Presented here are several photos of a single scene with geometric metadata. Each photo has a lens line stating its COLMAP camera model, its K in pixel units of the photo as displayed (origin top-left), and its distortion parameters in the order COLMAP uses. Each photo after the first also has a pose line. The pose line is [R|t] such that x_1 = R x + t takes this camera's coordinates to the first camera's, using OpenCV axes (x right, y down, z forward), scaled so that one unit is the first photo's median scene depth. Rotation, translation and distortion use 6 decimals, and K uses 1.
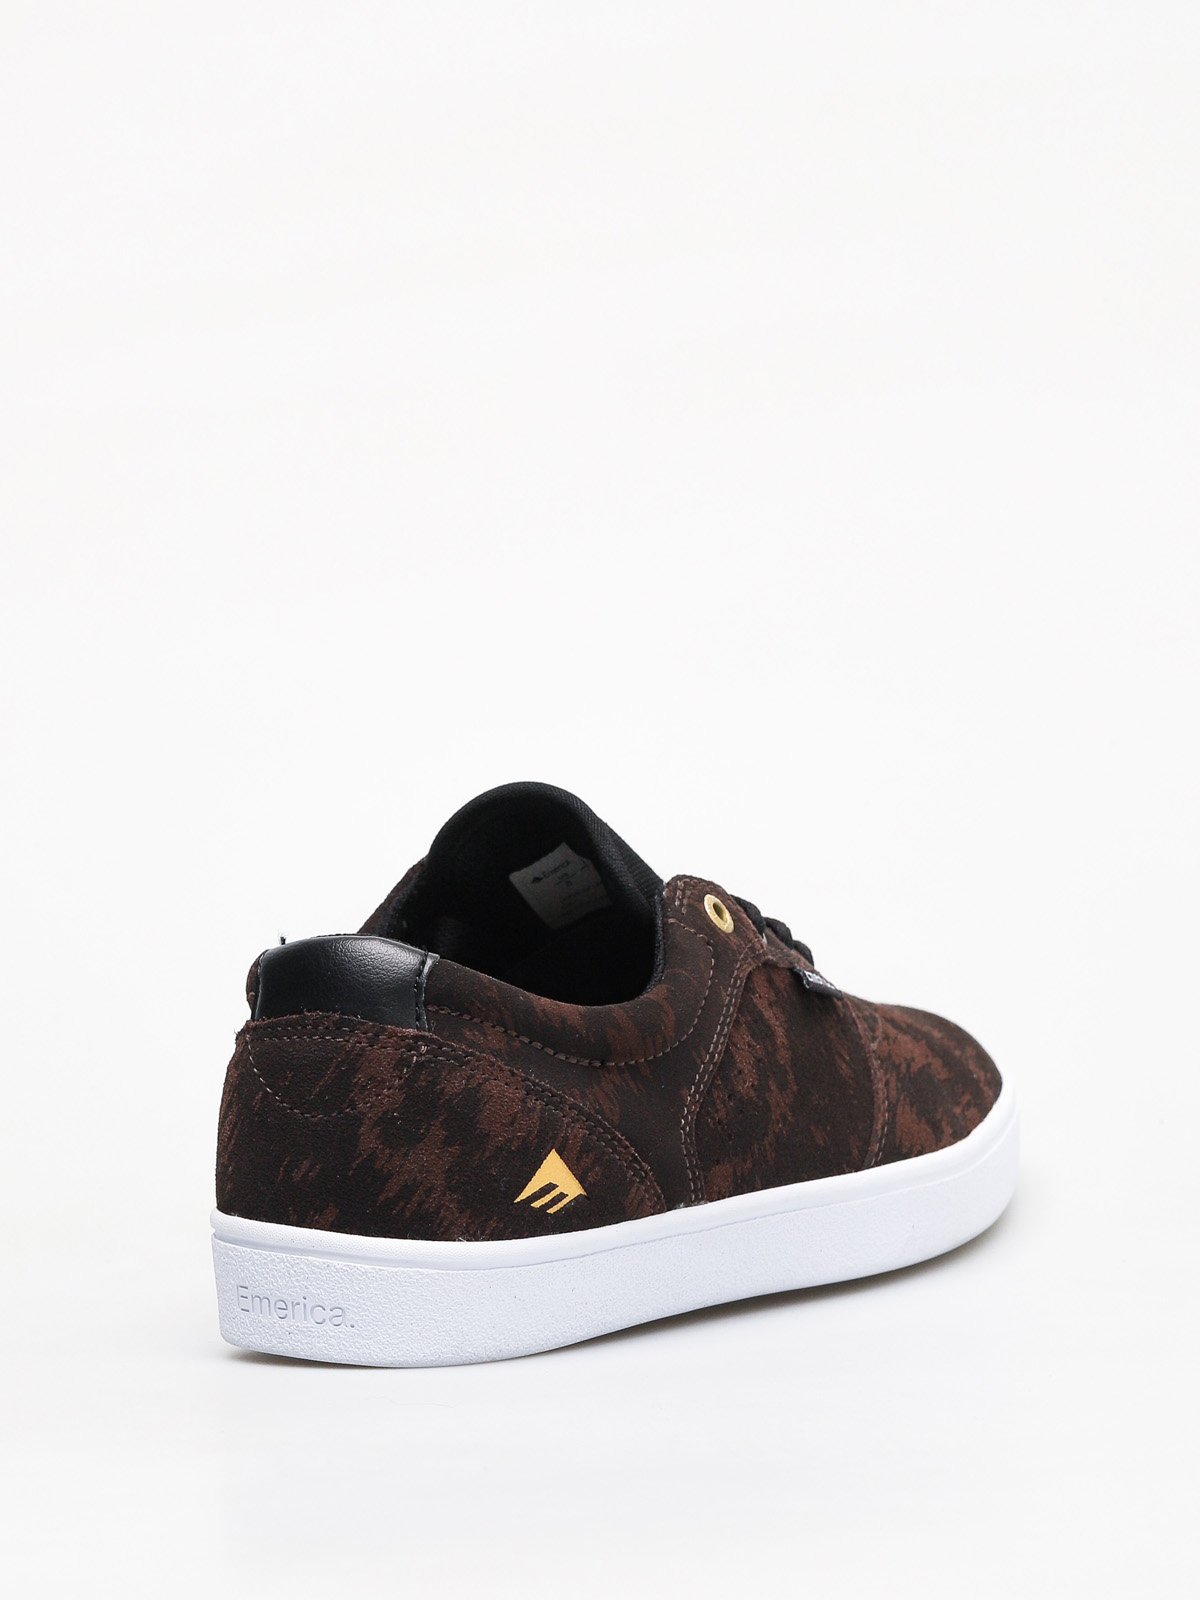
lens RADIAL K [[5956.9, 0, 600.1], [0, 5956.9, 800.2], [0, 0, 1]] dist [-0.276236, 0.000000]
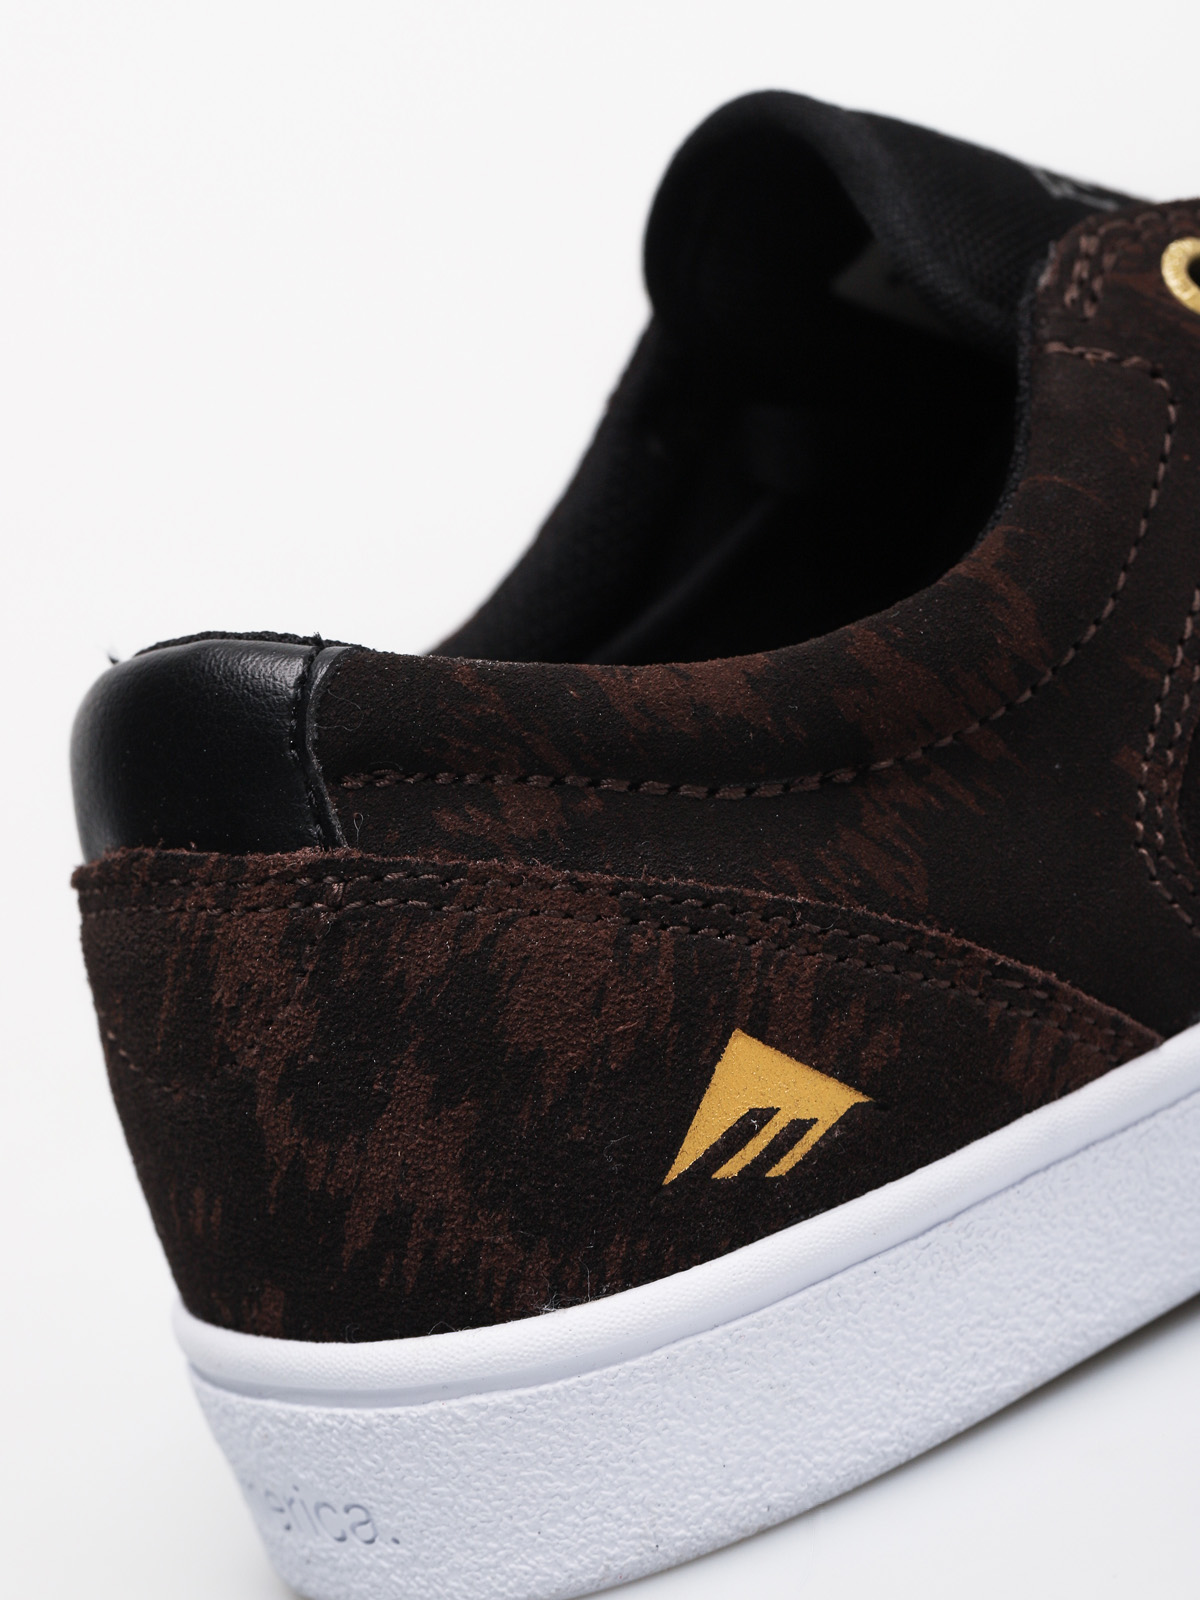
lens RADIAL K [[5956.9, 0, 599.7], [0, 5956.9, 799.9], [0, 0, 1]] dist [-0.276236, 0.000000]
pose [[0.887464, -0.224342, -0.402590, 0.154005], [0.285933, 0.953102, 0.099192, -0.000158], [0.361457, -0.203143, 0.909990, 0.627302]]
